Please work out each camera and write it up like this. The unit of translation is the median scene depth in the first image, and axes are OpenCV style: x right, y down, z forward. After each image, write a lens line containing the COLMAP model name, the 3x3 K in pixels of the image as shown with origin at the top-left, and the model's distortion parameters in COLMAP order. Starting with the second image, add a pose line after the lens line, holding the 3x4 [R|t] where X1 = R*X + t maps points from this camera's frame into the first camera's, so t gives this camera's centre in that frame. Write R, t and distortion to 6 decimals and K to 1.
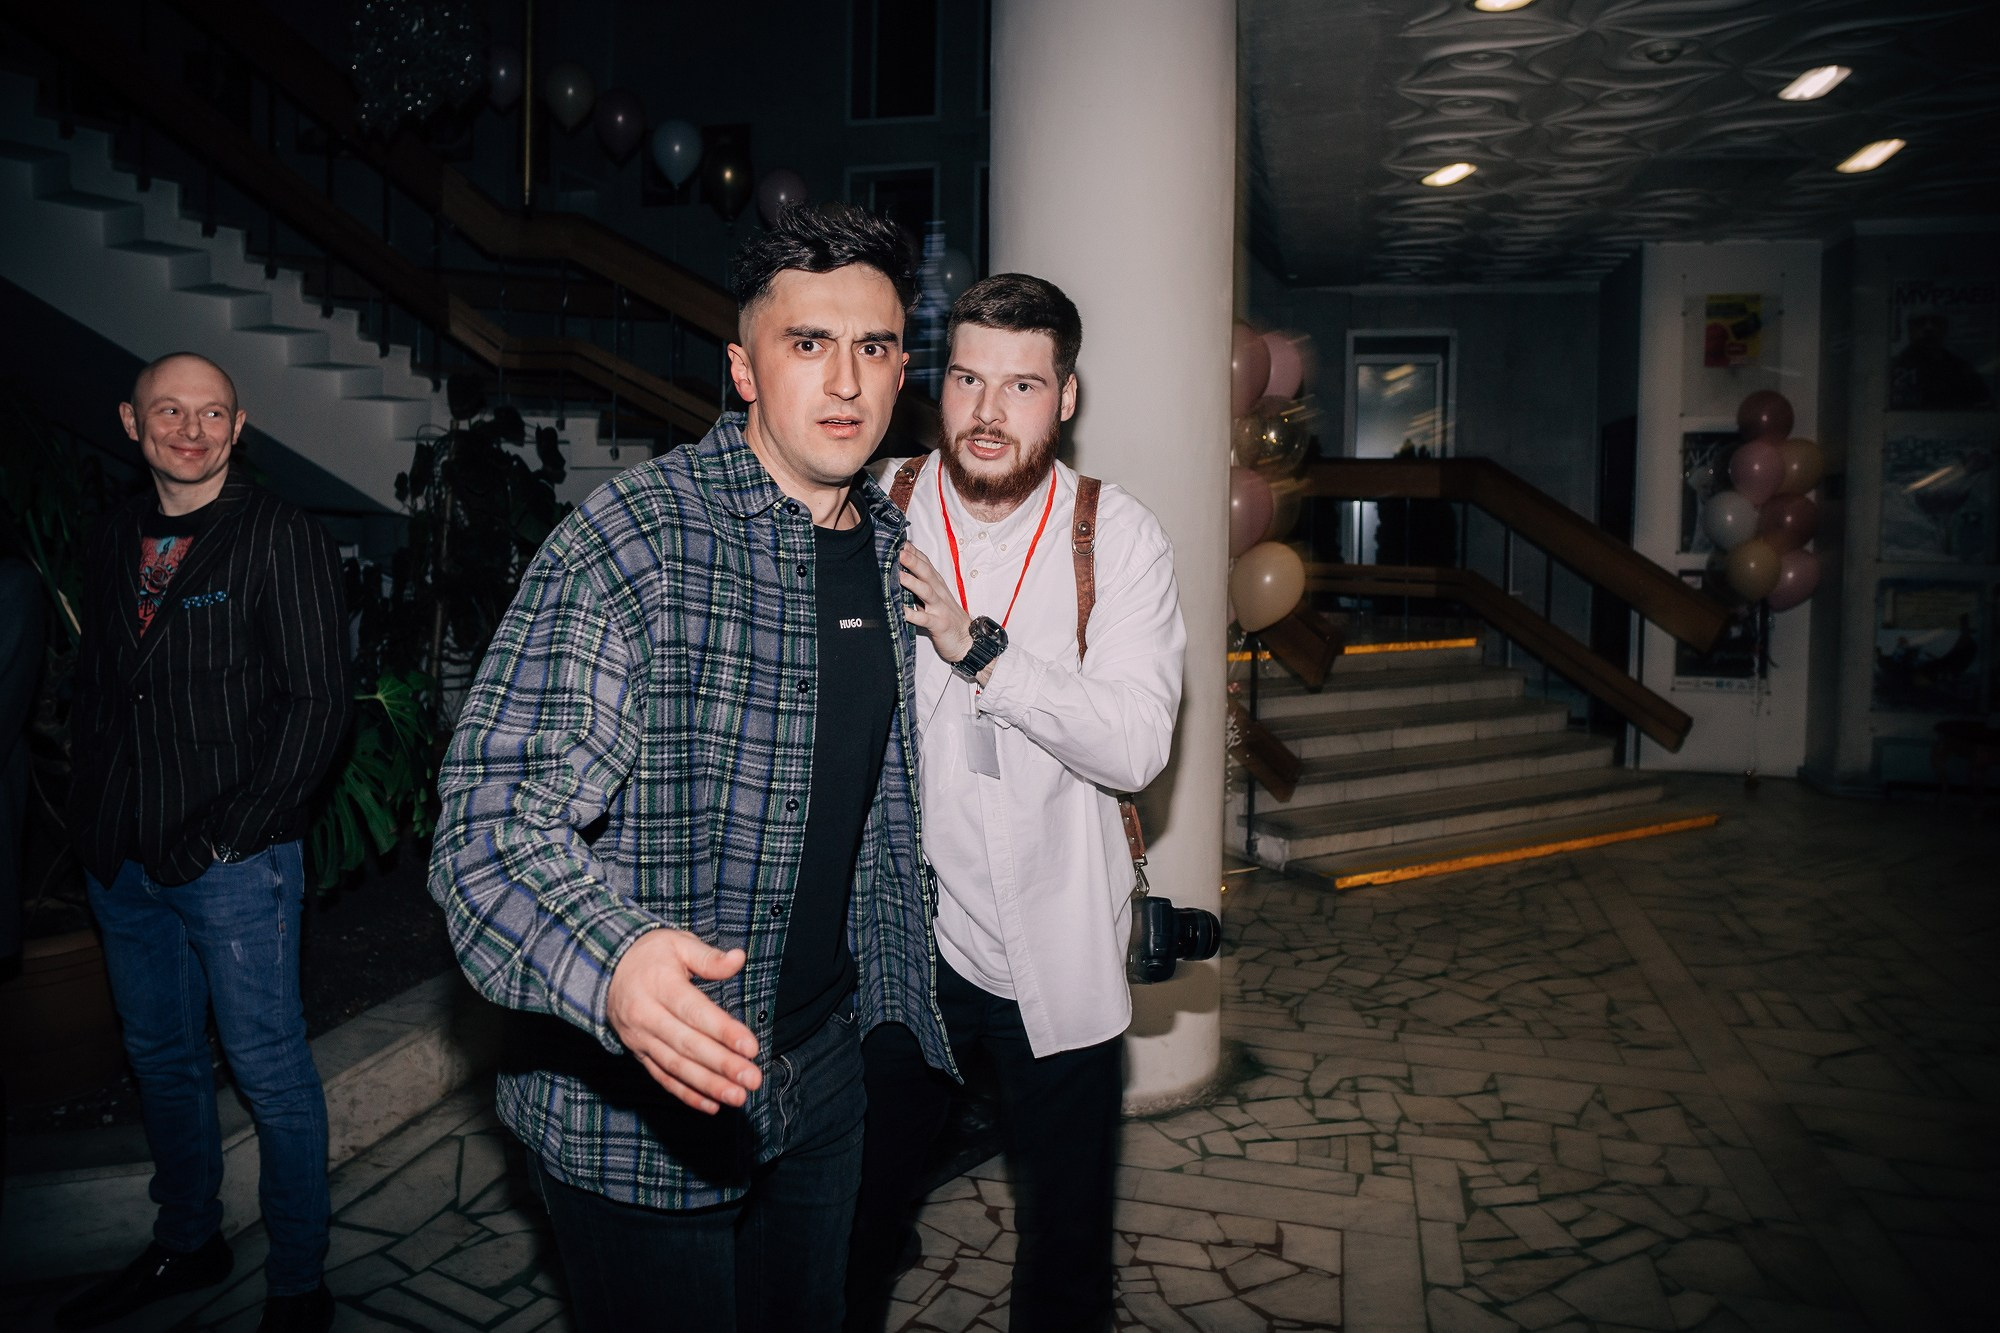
lens RADIAL K [[1380.4, 0, 991.5], [0, 1380.4, 551.7], [0, 0, 1]] dist [-0.057684, 0.032241]
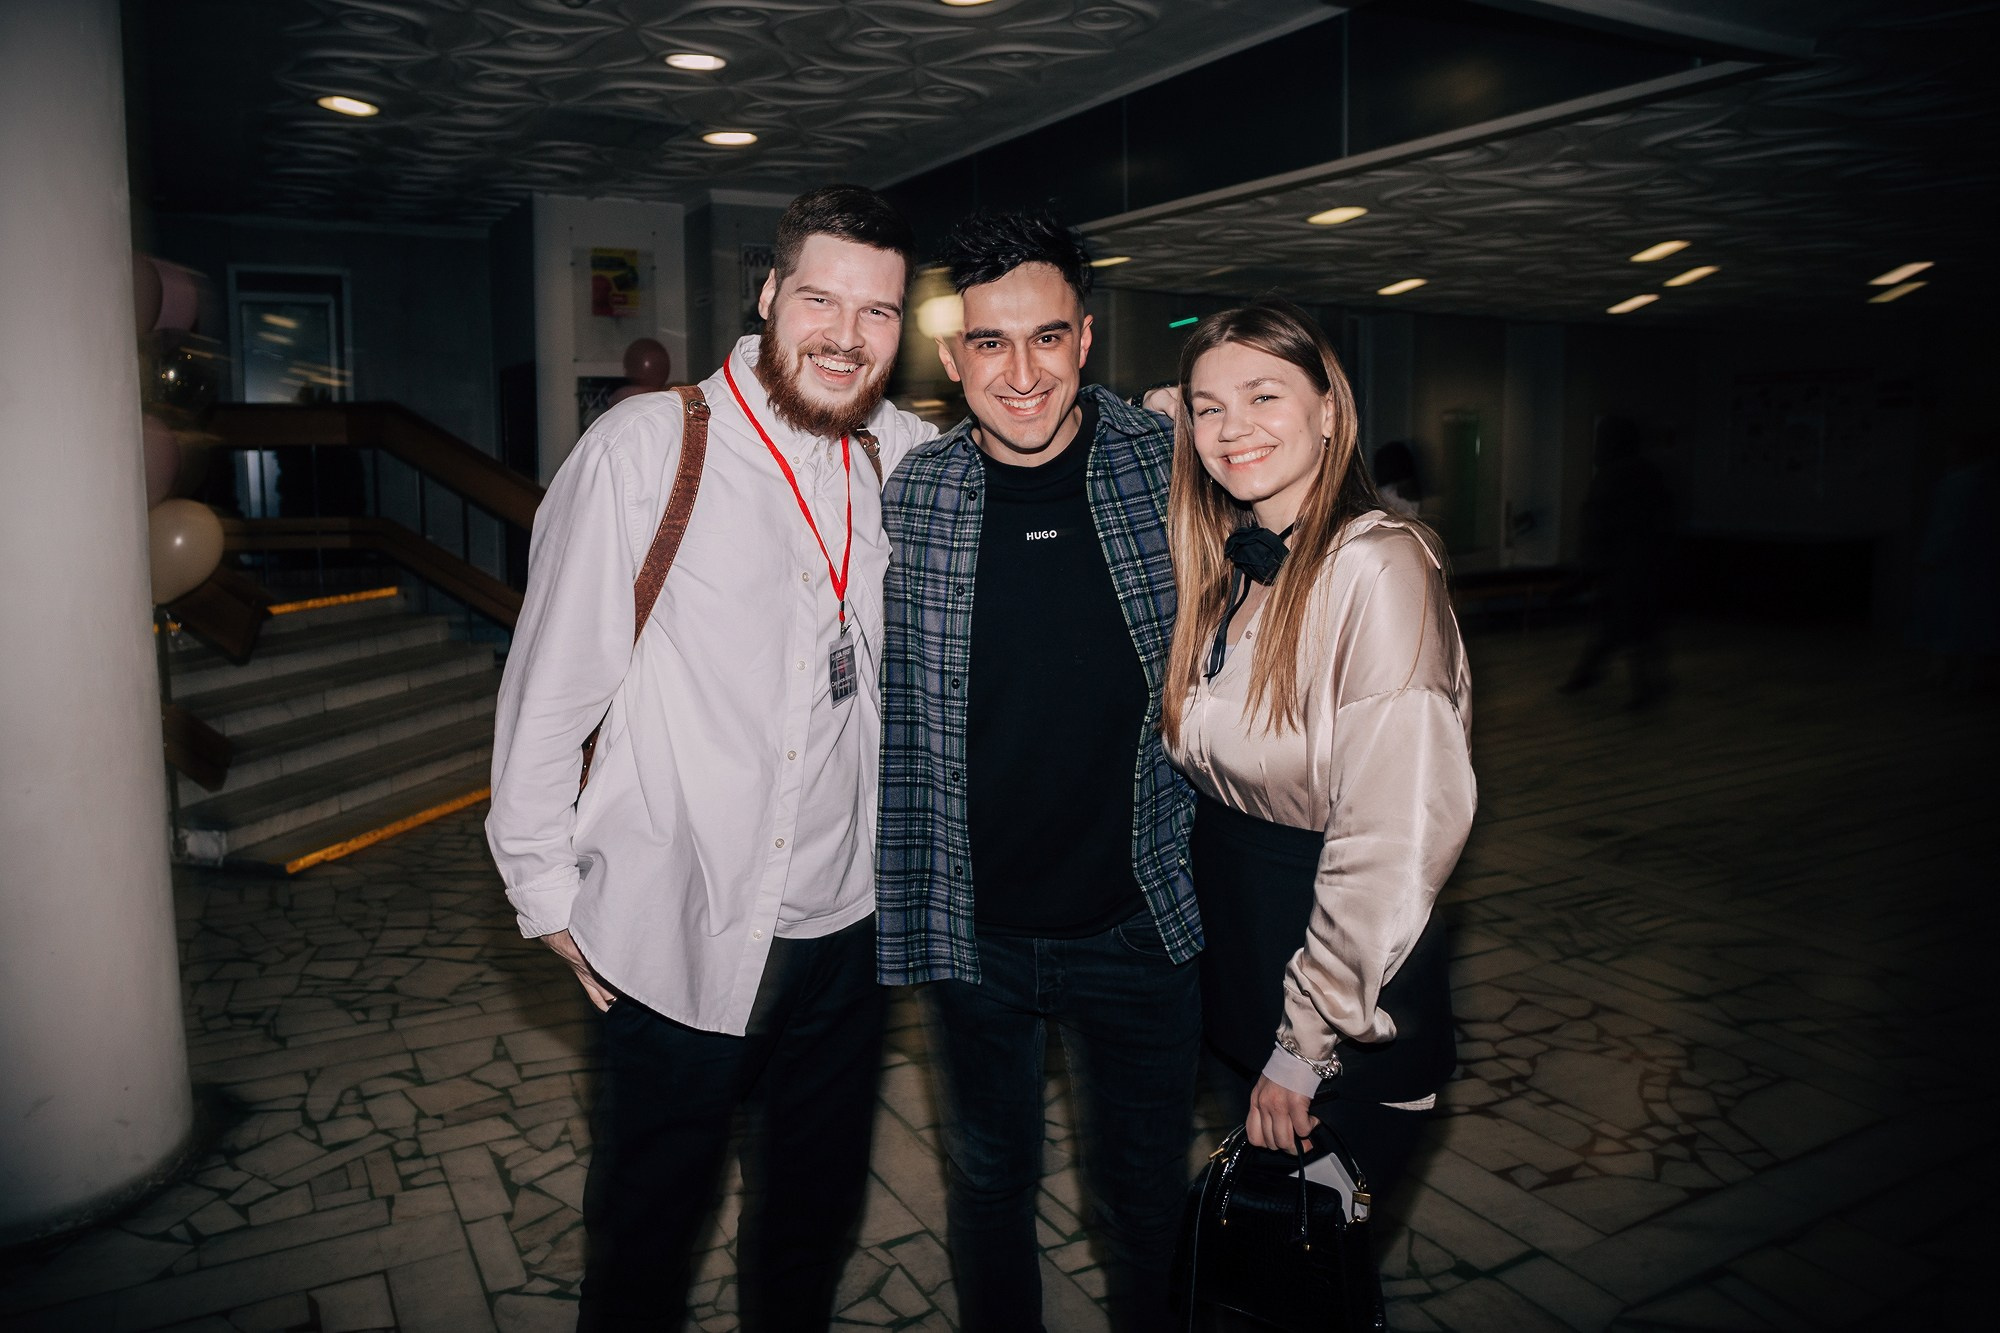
lens RADIAL K [[1342.7, 0, 899.3], [0, 1342.7, 575.3], [0, 0, 1]] dist [-0.078420, 0.055852]
pose [[0.745389, -0.083397, 0.661392, -0.008551], [0.044012, 0.996136, 0.076004, -0.001658], [-0.665175, -0.027543, 0.746179, 0.064030]]
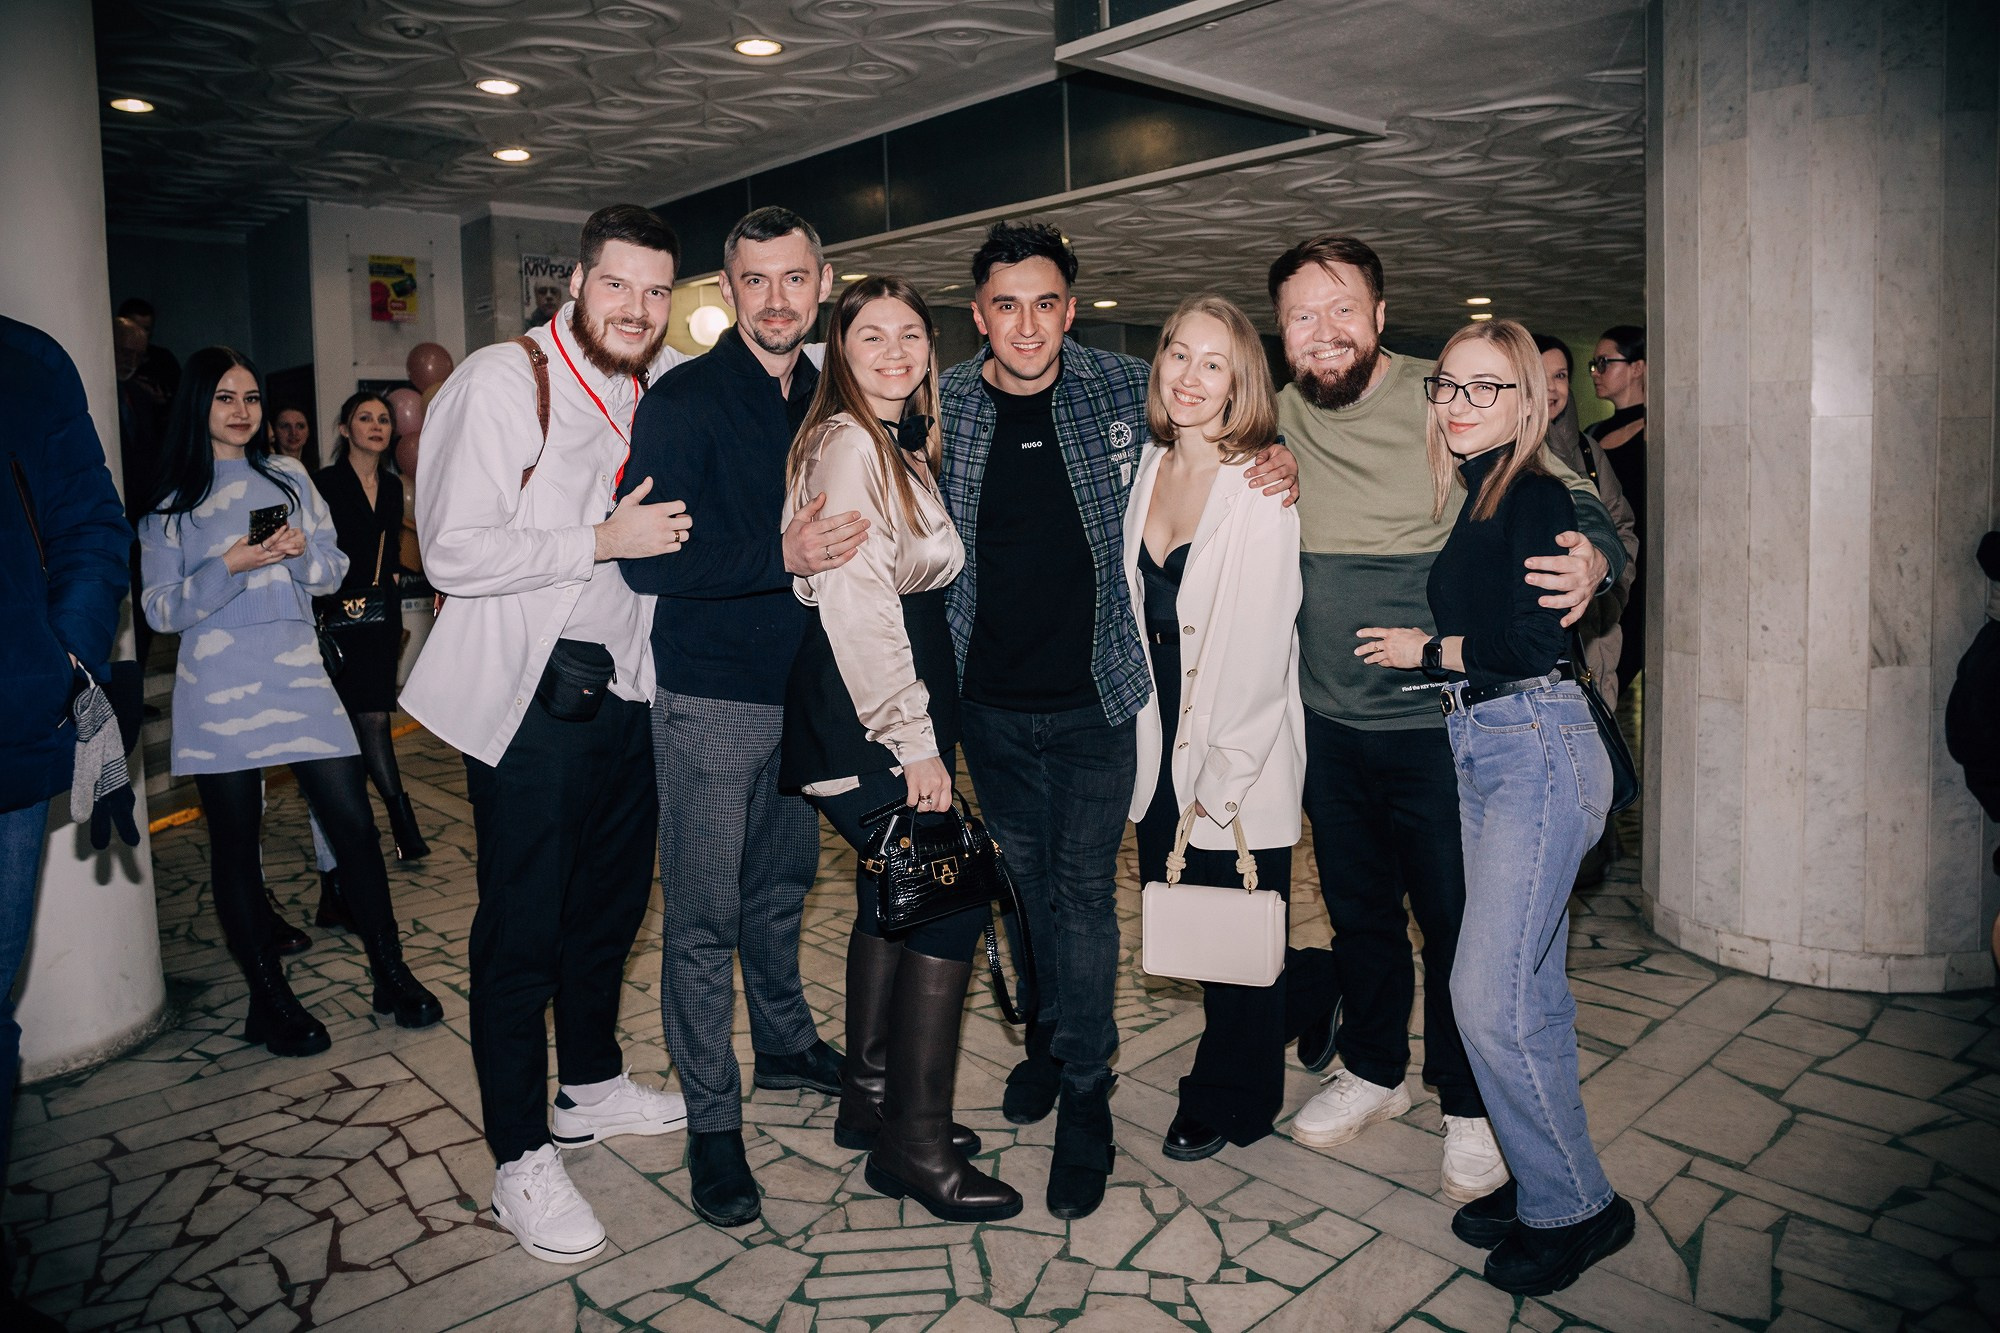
lens RADIAL K [[1351.5, 0, 983.9], [0, 1351.5, 553.5], [0, 0, 1]] dist [-0.072447, 0.053149]
pose [[0.547514, -0.083767, 0.832593, -0.146911], [0.063665, 0.996263, 0.058368, 0.025927], [-0.834371, 0.021050, 0.550801, -0.004517]]
